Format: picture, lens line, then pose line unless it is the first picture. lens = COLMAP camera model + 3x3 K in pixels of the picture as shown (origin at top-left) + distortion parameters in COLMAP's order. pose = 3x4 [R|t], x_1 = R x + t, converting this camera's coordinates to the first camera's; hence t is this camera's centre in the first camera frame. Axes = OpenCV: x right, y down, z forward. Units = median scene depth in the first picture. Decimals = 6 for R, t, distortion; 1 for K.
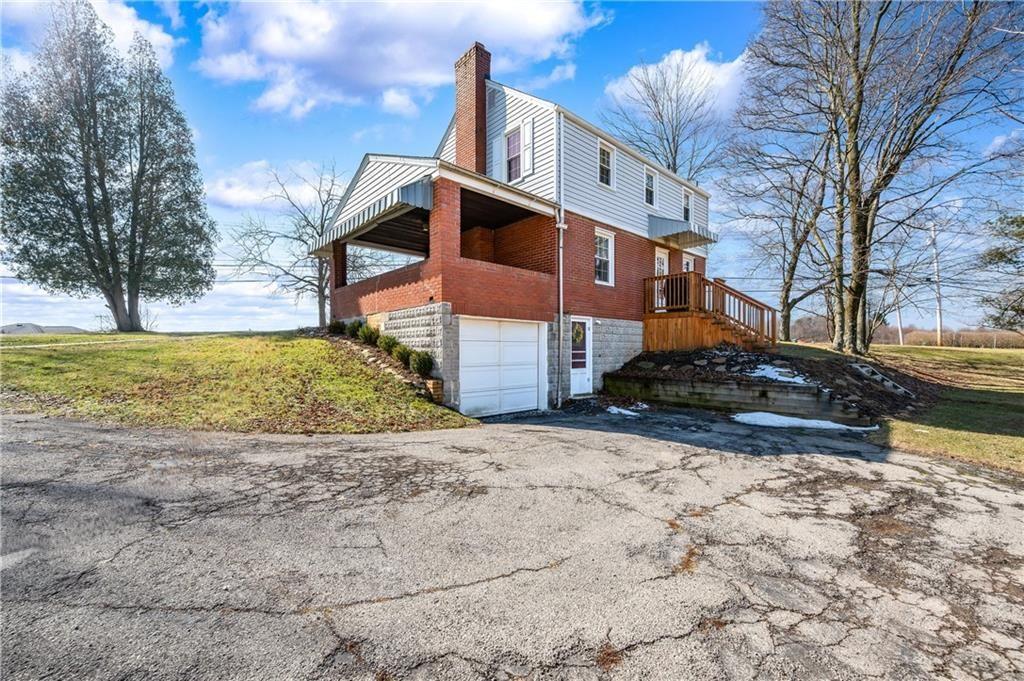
lens RADIAL K [[408.6, 0, 512.5], [0, 408.6, 340.8], [0, 0, 1]] dist [0.000636, -0.000028]
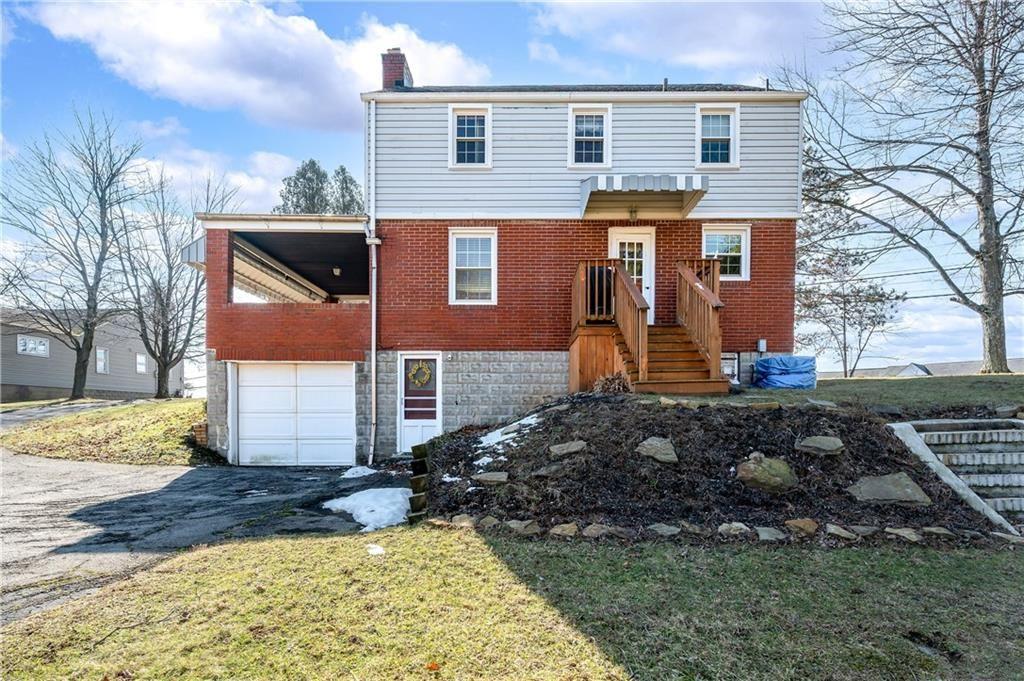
lens RADIAL K [[408.6, 0, 512.9], [0, 408.6, 350.9], [0, 0, 1]] dist [0.000636, -0.000028]
pose [[0.744576, -0.005527, -0.667515, 0.803428], [0.013075, 0.999895, 0.006305, -0.062850], [0.667409, -0.013422, 0.744570, 0.544458]]
